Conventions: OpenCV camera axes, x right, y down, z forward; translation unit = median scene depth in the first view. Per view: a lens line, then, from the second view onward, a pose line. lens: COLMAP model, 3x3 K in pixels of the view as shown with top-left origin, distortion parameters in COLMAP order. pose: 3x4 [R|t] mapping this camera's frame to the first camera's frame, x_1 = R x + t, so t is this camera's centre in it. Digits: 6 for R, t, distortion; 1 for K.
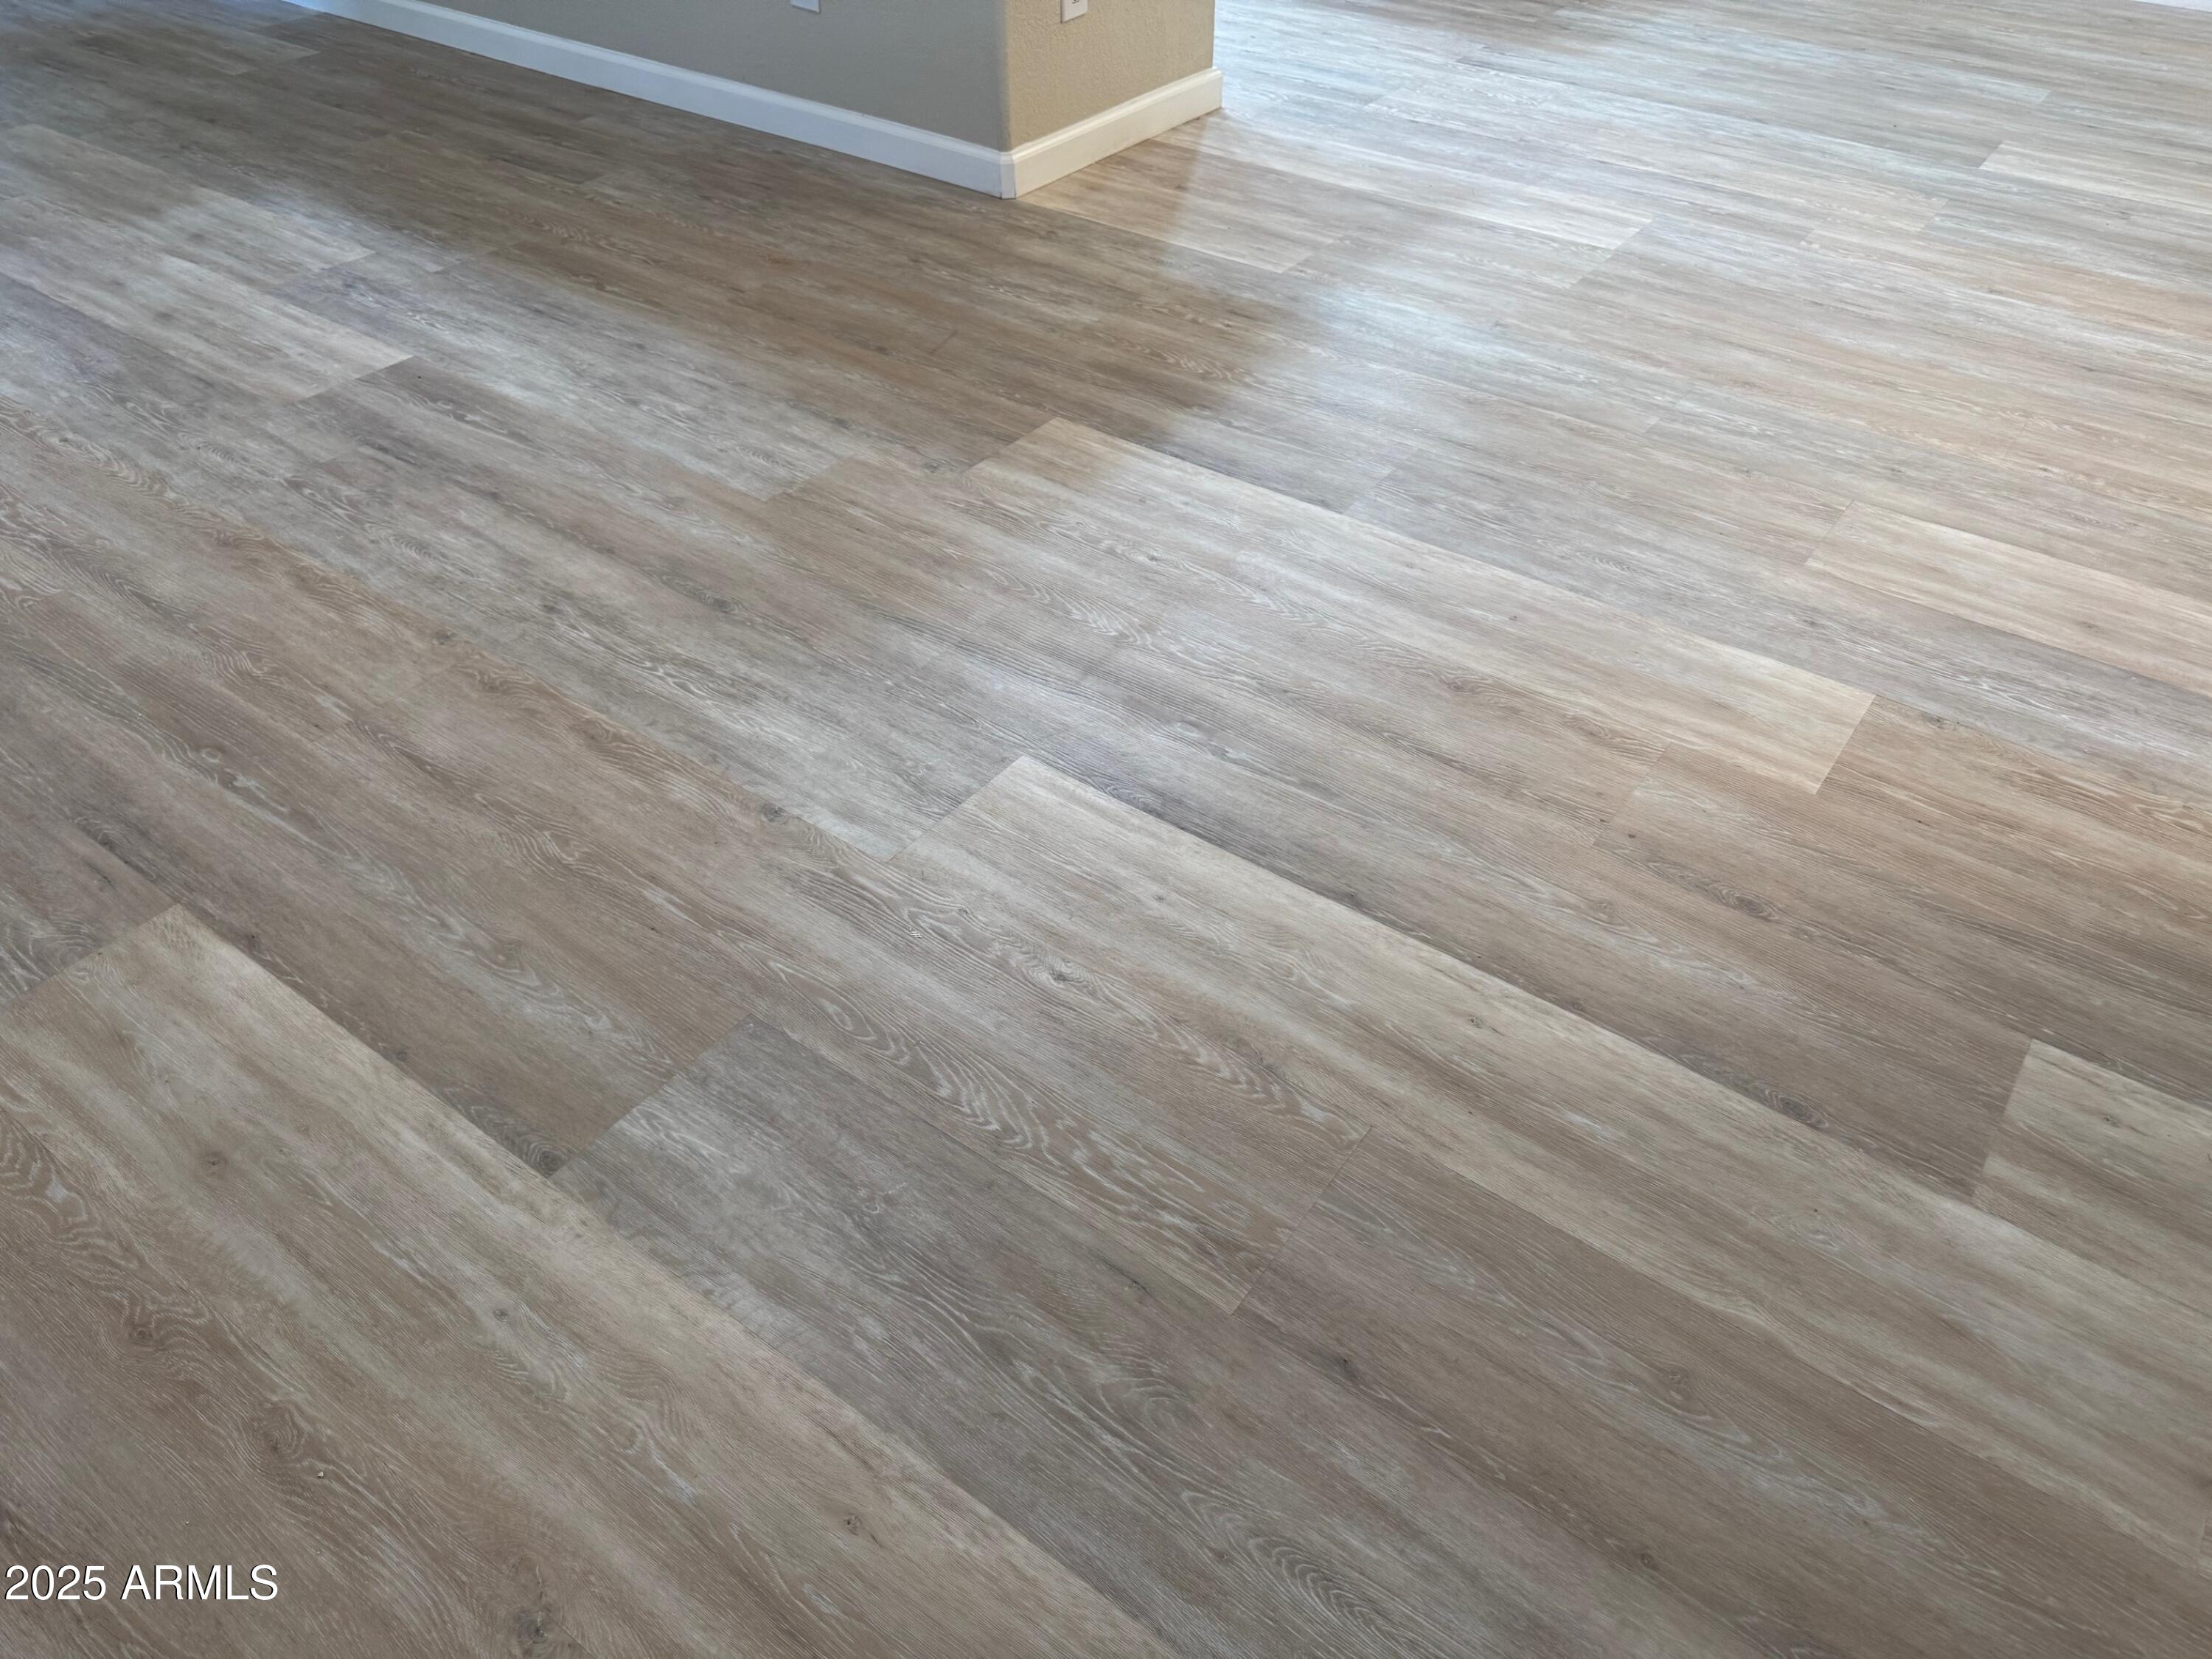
lens RADIAL K [[1597.2, 0, 1110.9], [0, 1597.2, 834.2], [0, 0, 1]] dist [0.006672, -0.007131]
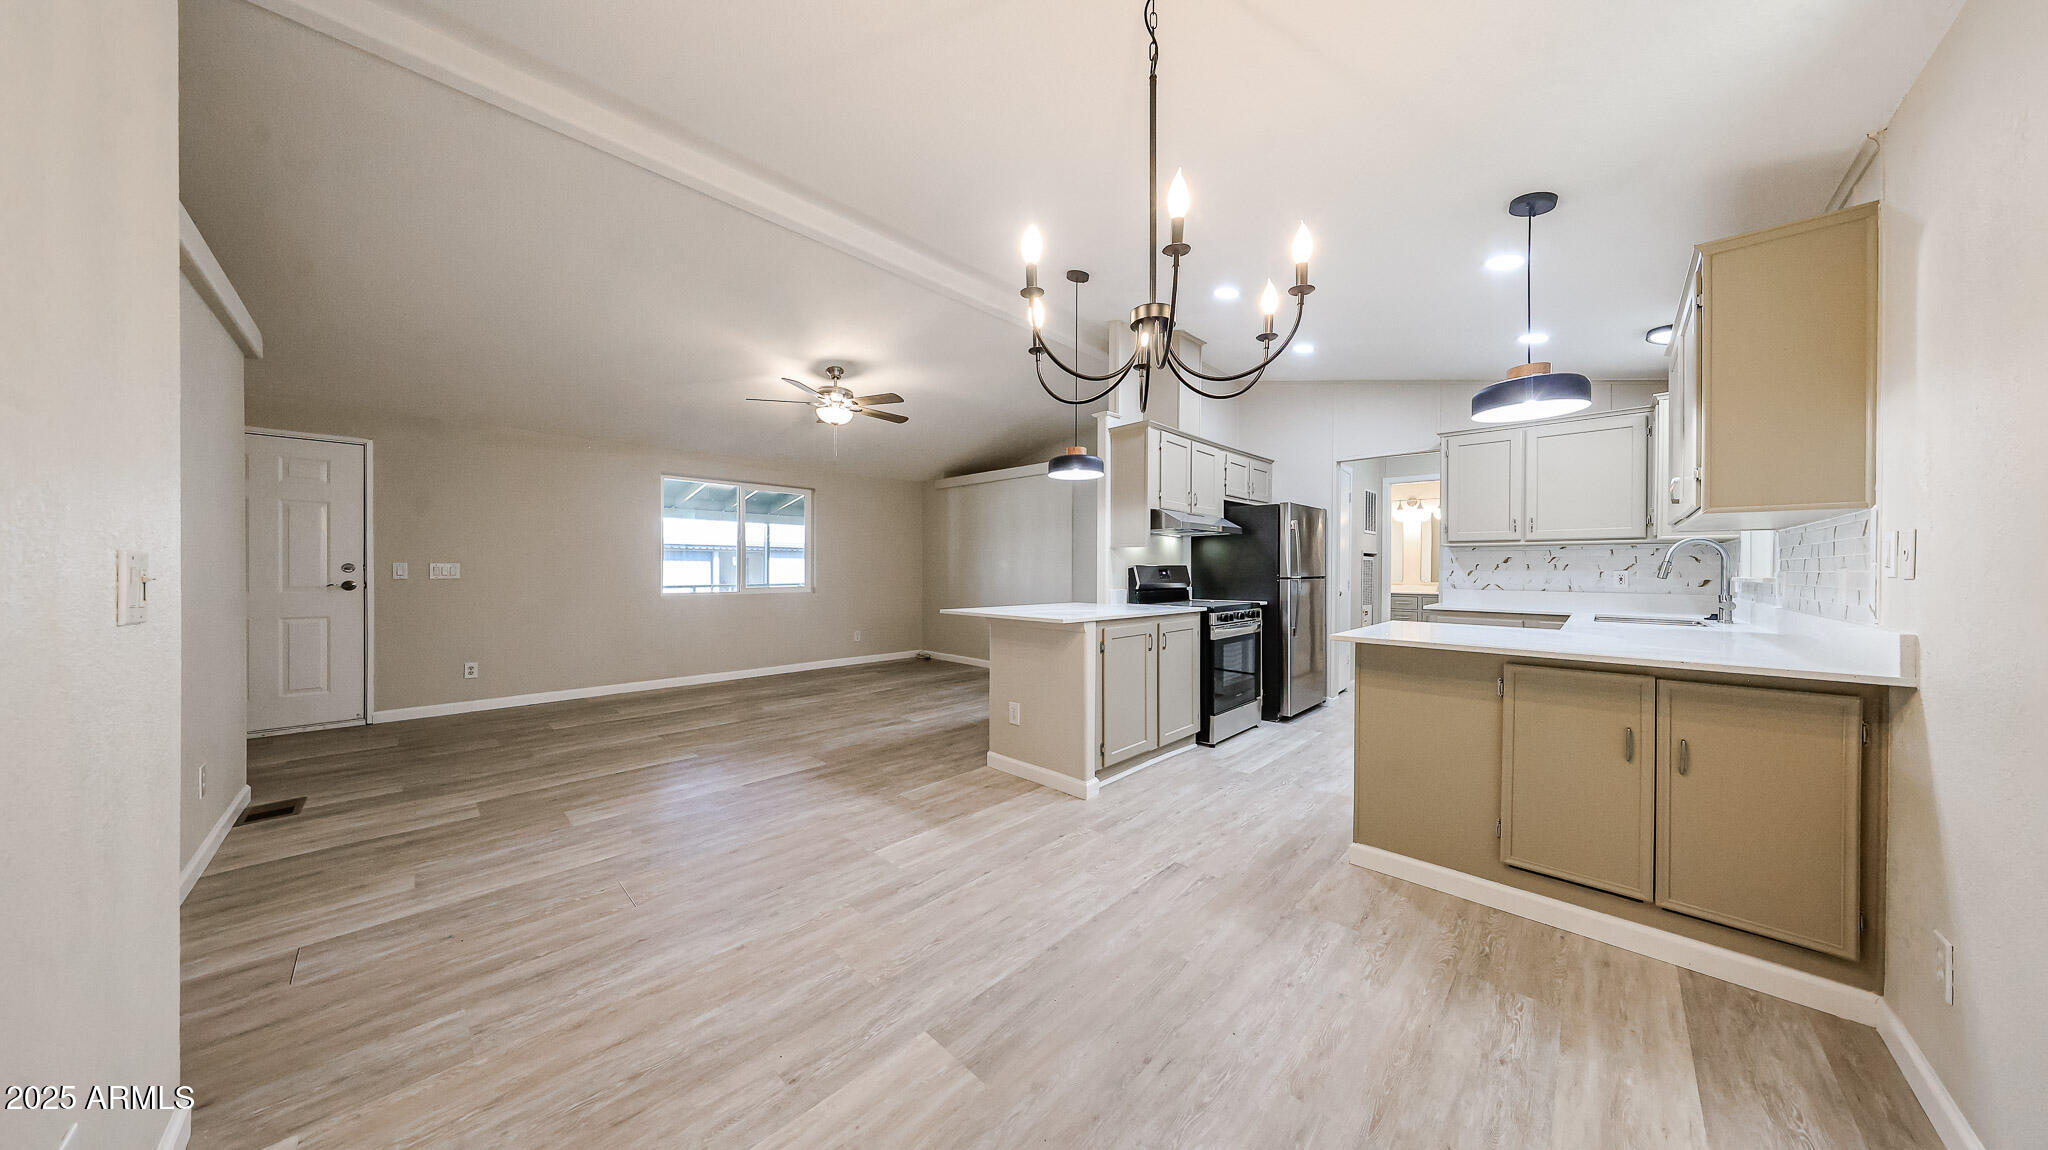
lens RADIAL K [[597.9, 0, 1020.2], [0, 597.9, 571.1], [0, 0, 1]] dist [0.001005, 0.000095]
pose [[-0.140763, -0.004960, -0.990031, 1.232970], [-0.648709, 0.755879, 0.088447, -0.962387], [0.747905, 0.654692, -0.109617, 1.102182]]
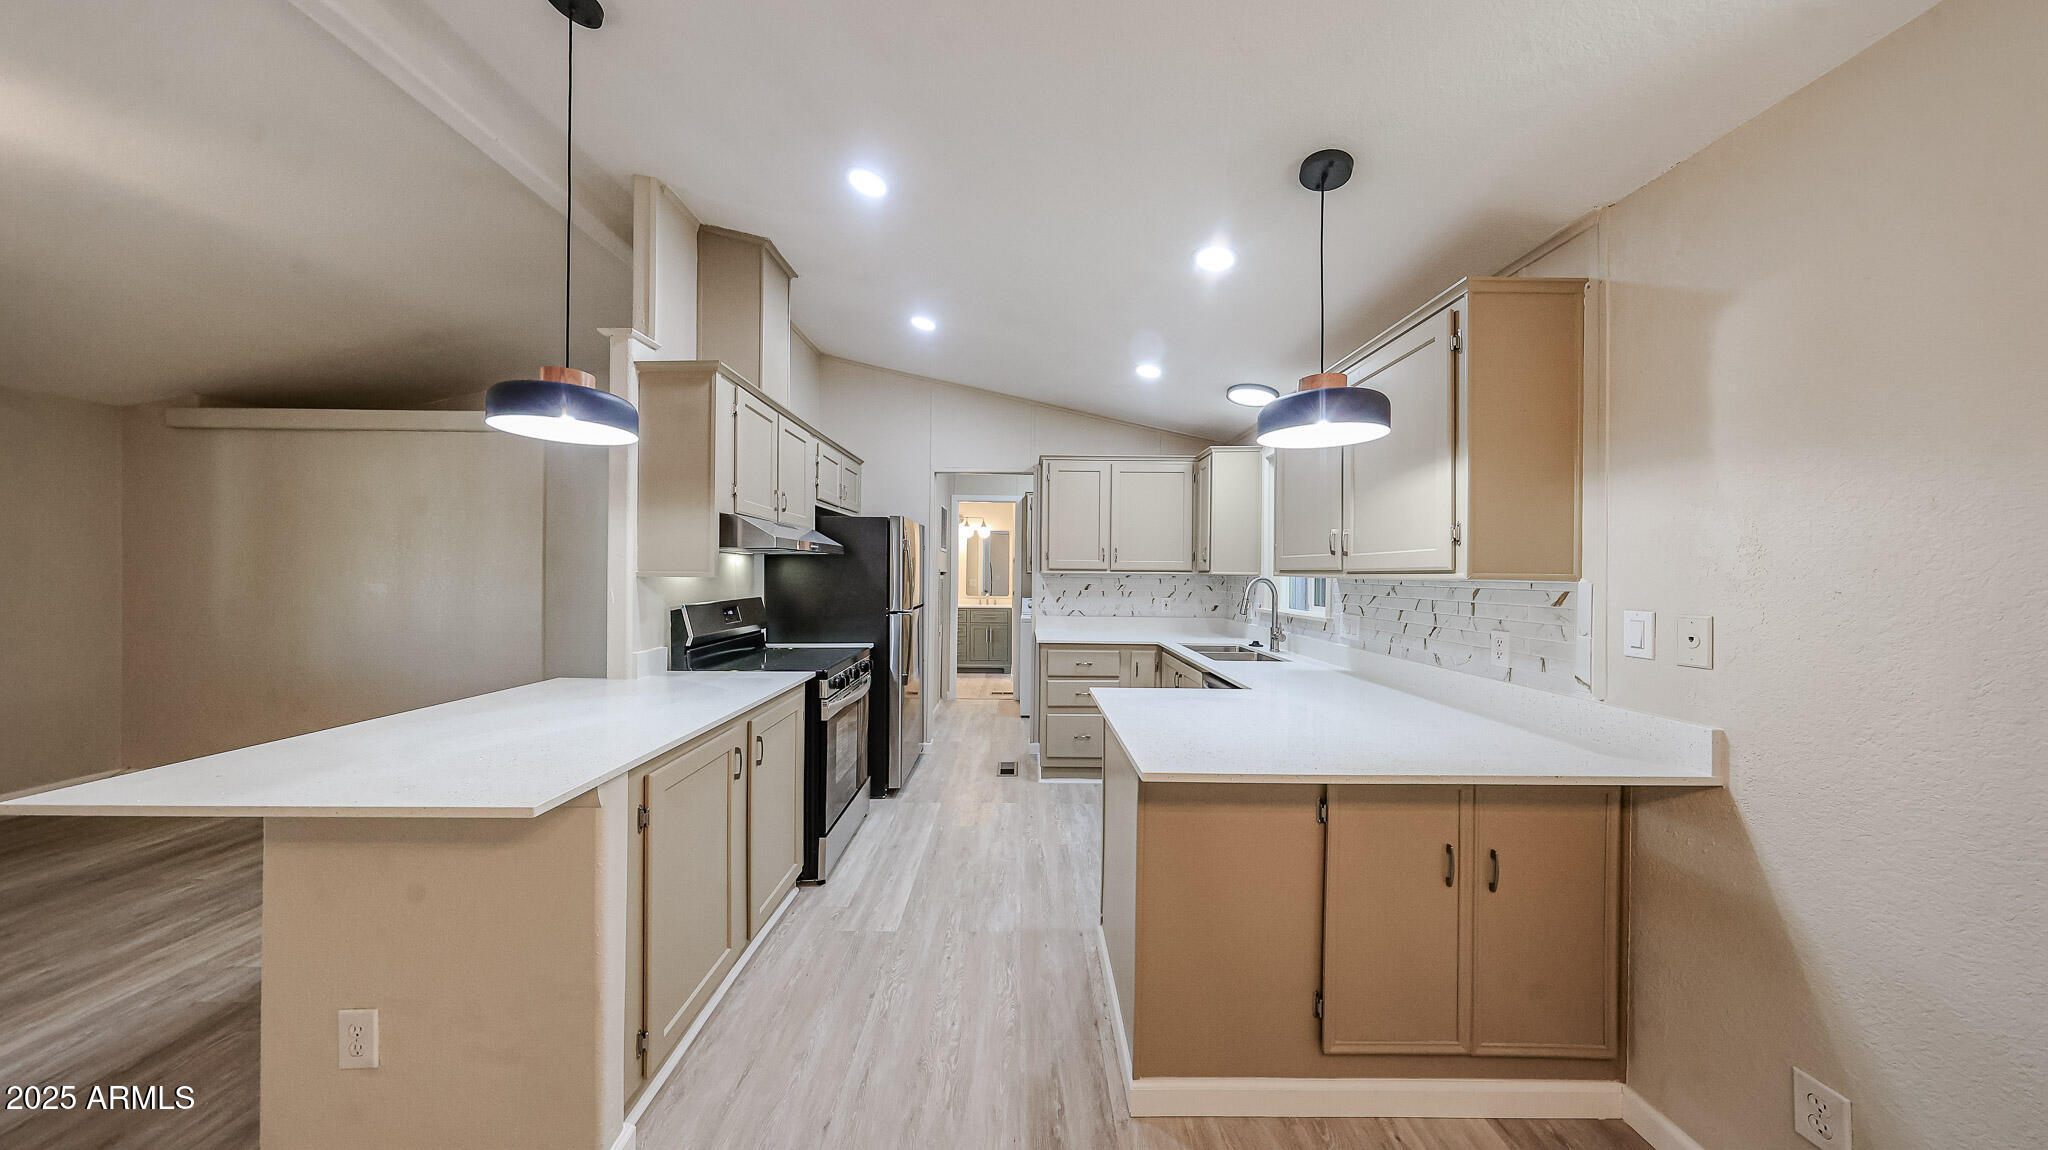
lens RADIAL K [[597.9, 0, 1020.2], [0, 597.9, 571.1], [0, 0, 1]] dist [0.001005, 0.000095]
pose [[0.590803, -0.004913, -0.806801, 0.672128], [-0.528020, 0.753737, -0.391247, -0.983800], [0.610038, 0.657157, 0.442716, 1.015547]]
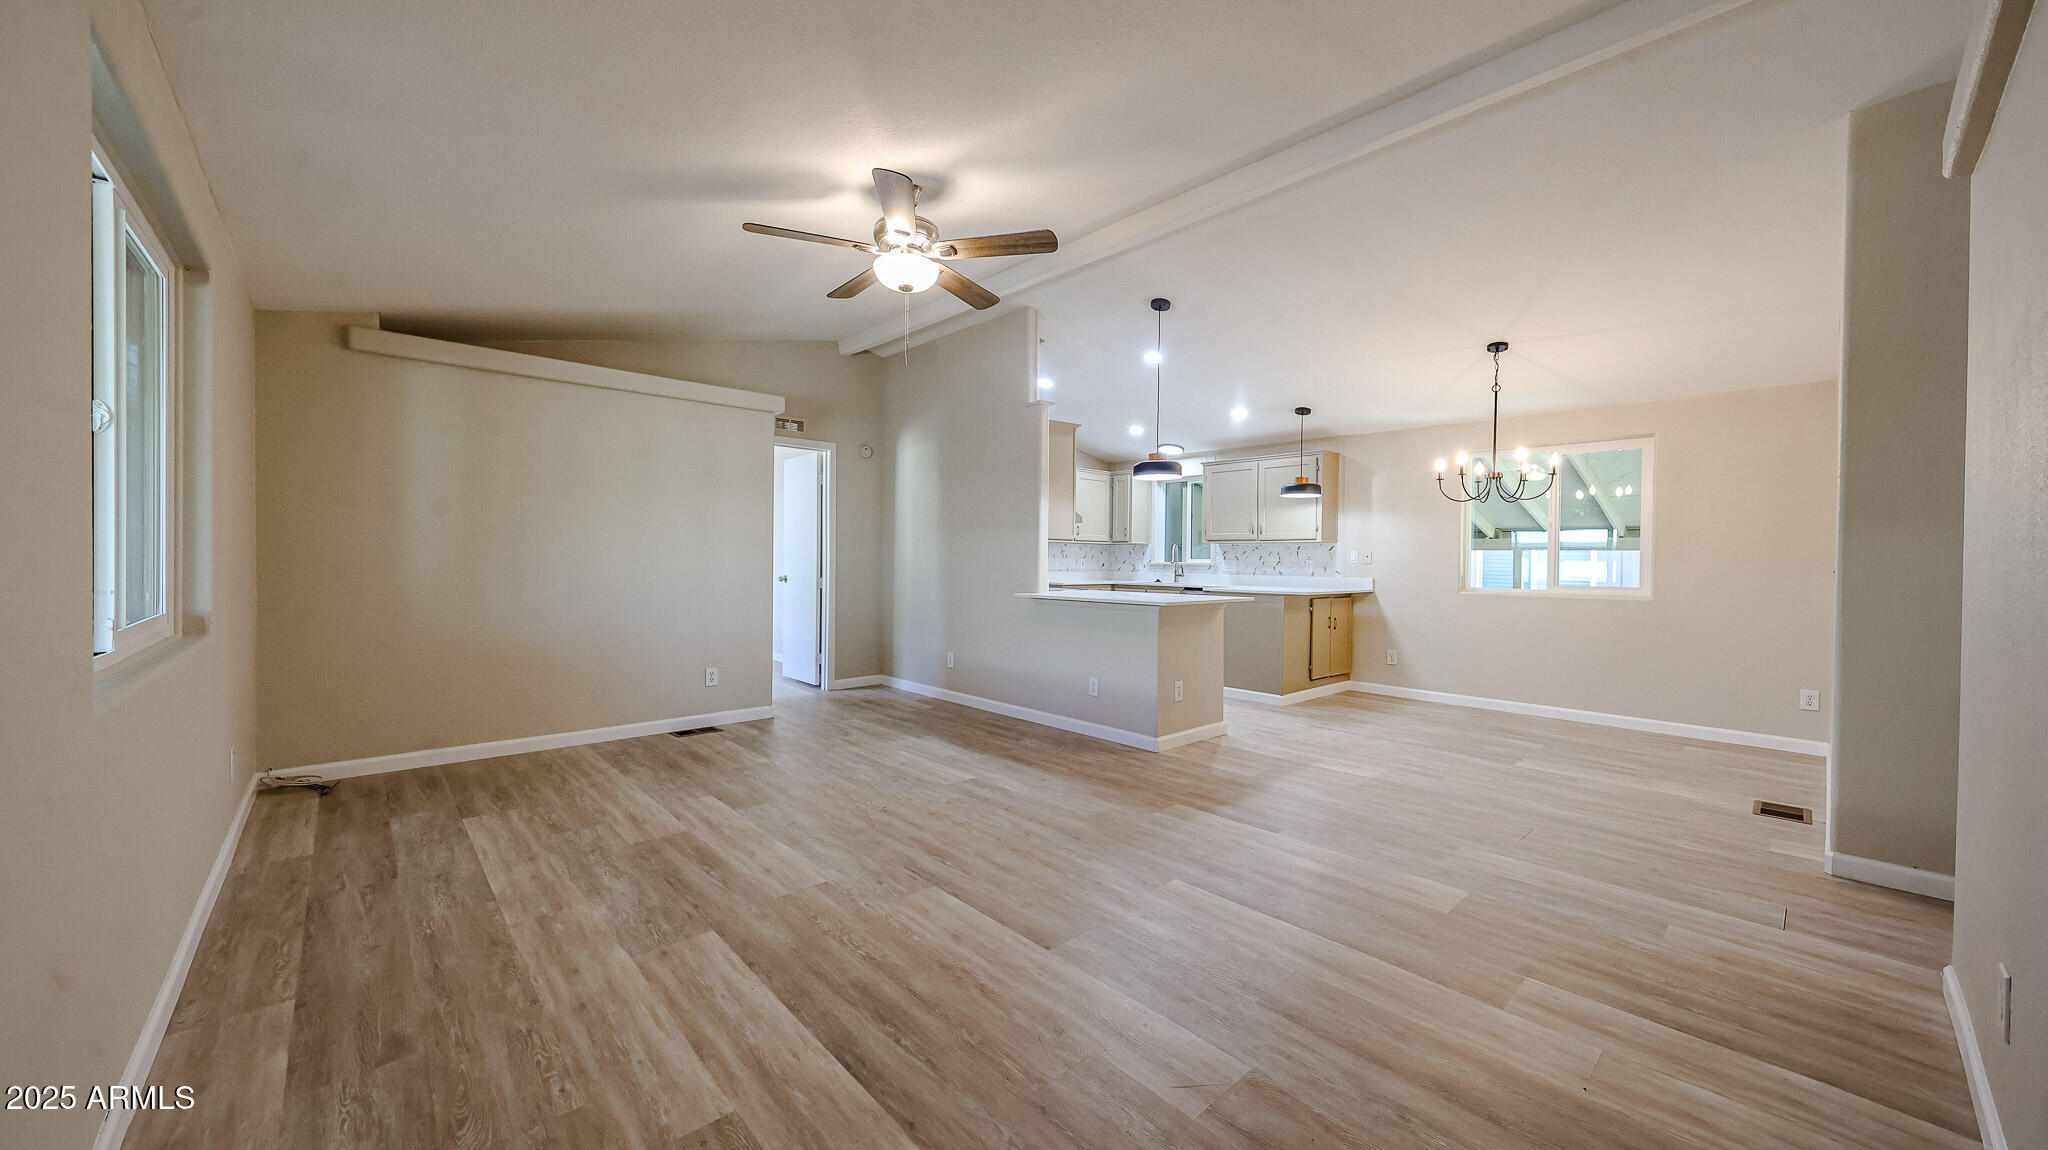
lens RADIAL K [[739.9, 0, 1012.8], [0, 739.9, 566.6], [0, 0, 1]] dist [-0.000490, -0.000598]
pose [[0.978141, 0.003114, -0.207918, -0.047426], [-0.136474, 0.764019, -0.630594, 0.307423], [0.156889, 0.645186, 0.747744, -0.388175]]
